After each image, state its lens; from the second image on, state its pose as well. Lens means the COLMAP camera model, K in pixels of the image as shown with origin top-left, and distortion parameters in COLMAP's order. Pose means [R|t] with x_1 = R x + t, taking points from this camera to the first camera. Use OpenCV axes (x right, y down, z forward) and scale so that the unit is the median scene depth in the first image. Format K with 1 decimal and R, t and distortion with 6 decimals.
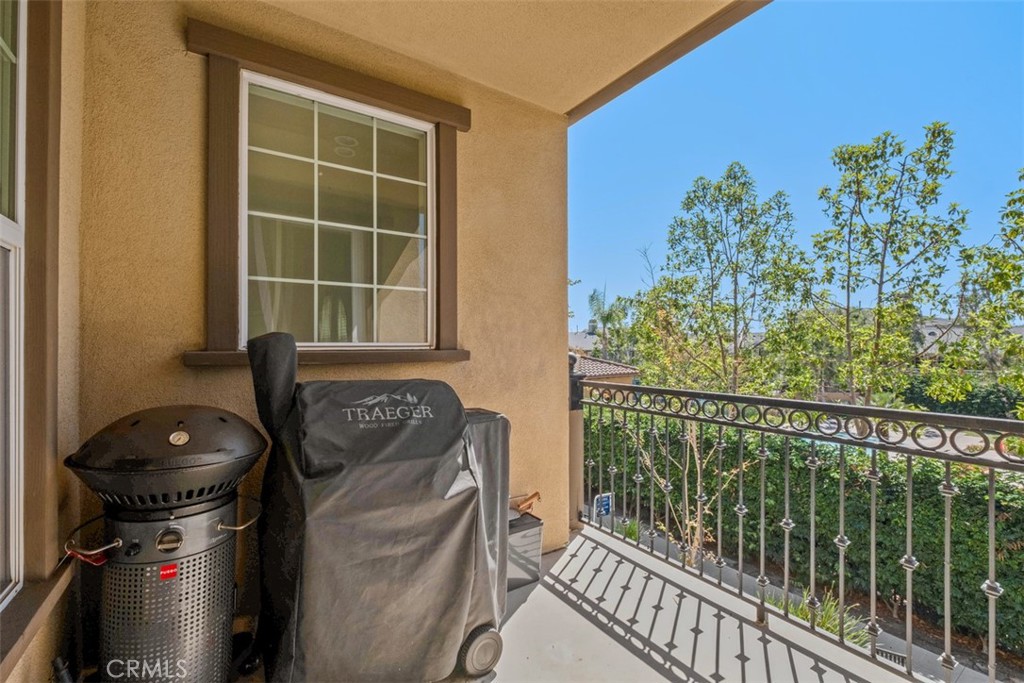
lens RADIAL K [[444.7, 0, 503.0], [0, 444.7, 343.4], [0, 0, 1]] dist [-0.010369, 0.001117]
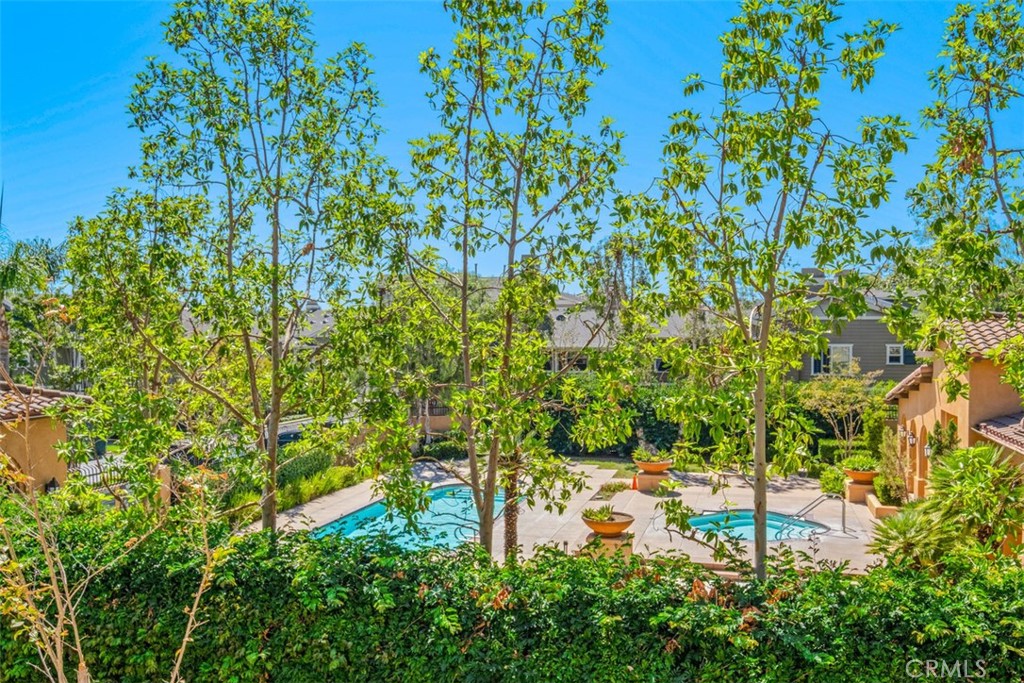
lens RADIAL K [[884.4, 0, 510.2], [0, 884.4, 344.8], [0, 0, 1]] dist [-0.003316, 0.035298]
pose [[0.752019, -0.010543, 0.659057, 0.109752], [-0.002397, 0.999822, 0.018729, -0.027255], [-0.659137, -0.015664, 0.751860, 0.150335]]
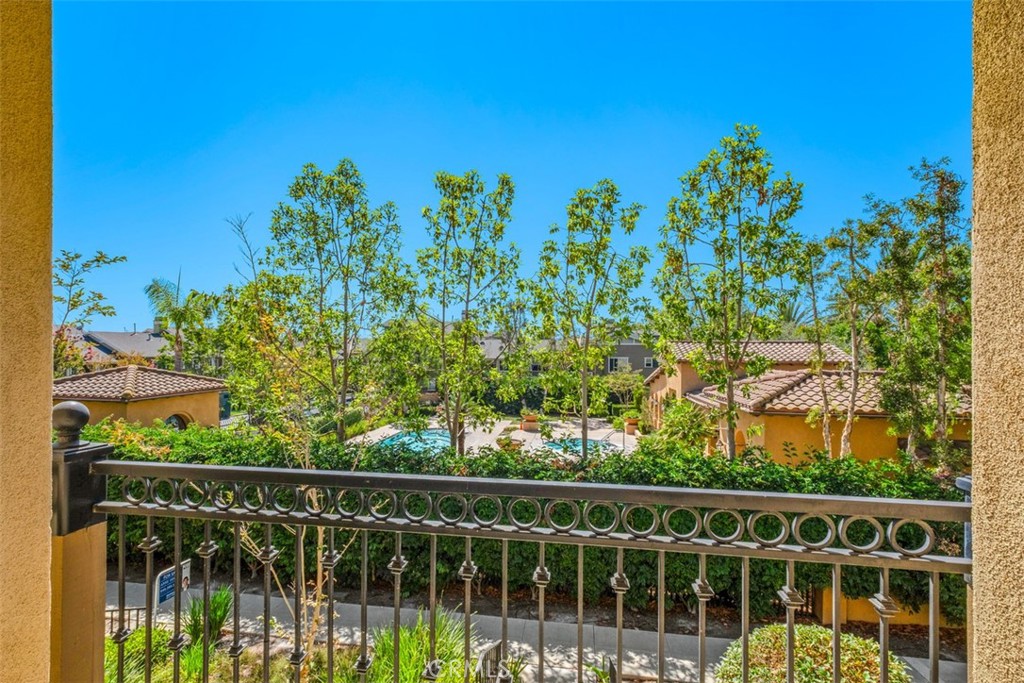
lens RADIAL K [[466.5, 0, 510.8], [0, 466.5, 346.4], [0, 0, 1]] dist [0.005720, 0.001319]
pose [[0.666392, 0.010780, 0.745524, 0.026883], [-0.007767, 0.999942, -0.007517, -0.010521], [-0.745561, -0.000781, 0.666437, 0.100160]]
